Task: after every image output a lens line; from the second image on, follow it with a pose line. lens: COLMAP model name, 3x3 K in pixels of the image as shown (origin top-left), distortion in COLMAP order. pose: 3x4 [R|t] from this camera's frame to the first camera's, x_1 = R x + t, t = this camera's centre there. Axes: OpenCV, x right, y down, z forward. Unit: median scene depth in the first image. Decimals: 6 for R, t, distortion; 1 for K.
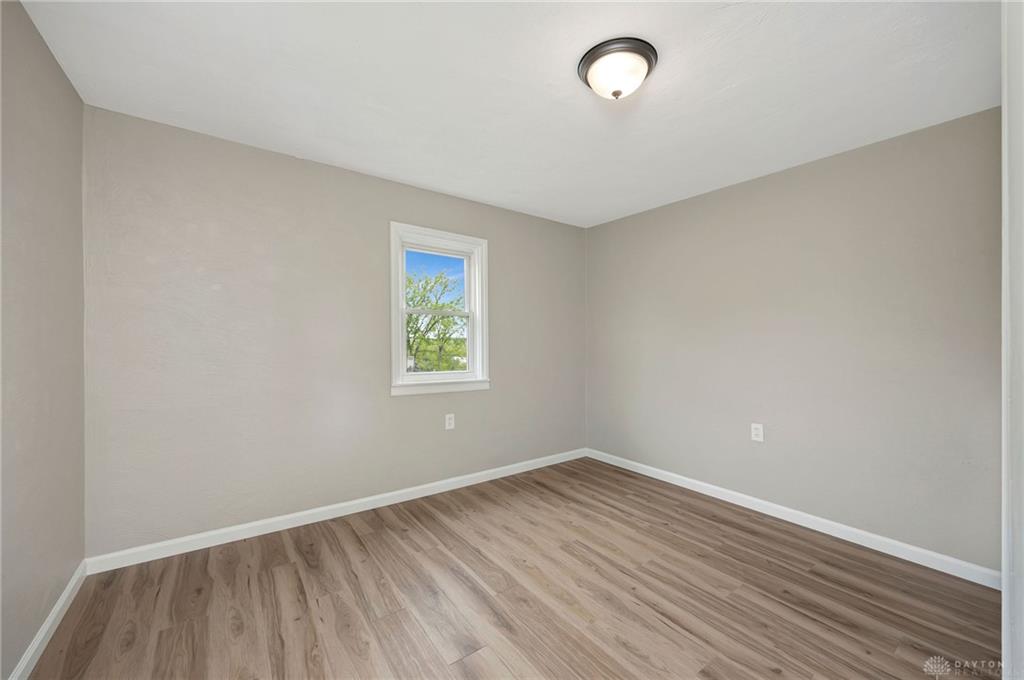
lens RADIAL K [[396.7, 0, 511.8], [0, 396.7, 339.1], [0, 0, 1]] dist [0.000861, 0.000041]
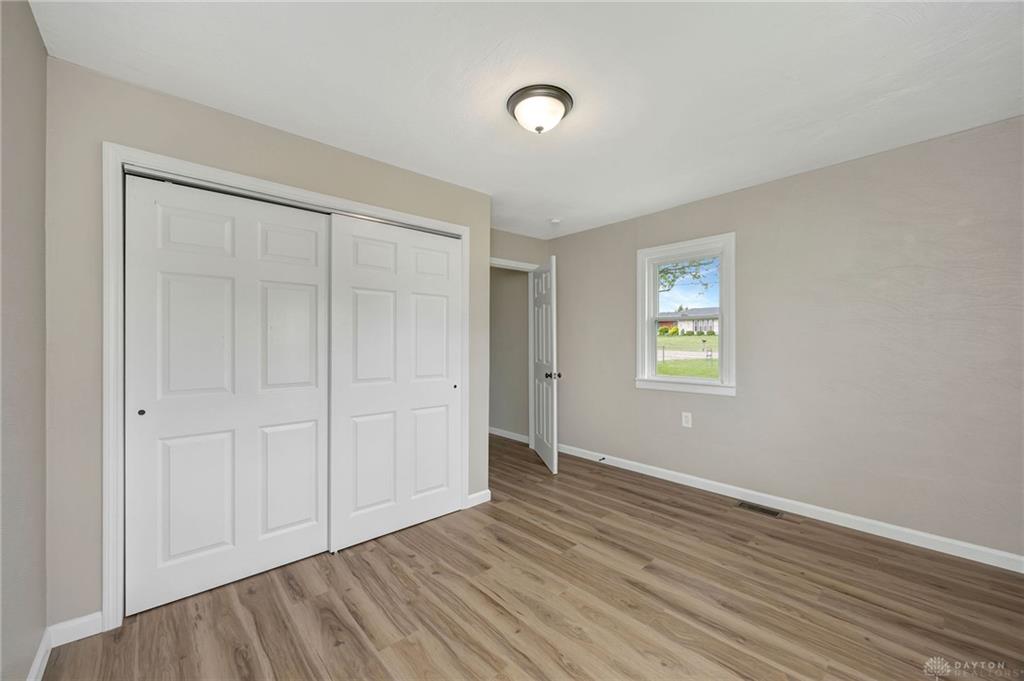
lens RADIAL K [[396.7, 0, 512.4], [0, 396.7, 341.7], [0, 0, 1]] dist [0.000861, 0.000041]
pose [[-0.994733, 0.001857, -0.102482, 0.438754], [0.001981, 0.999997, -0.001110, -0.000224], [0.102480, -0.001307, -0.994734, 2.006675]]
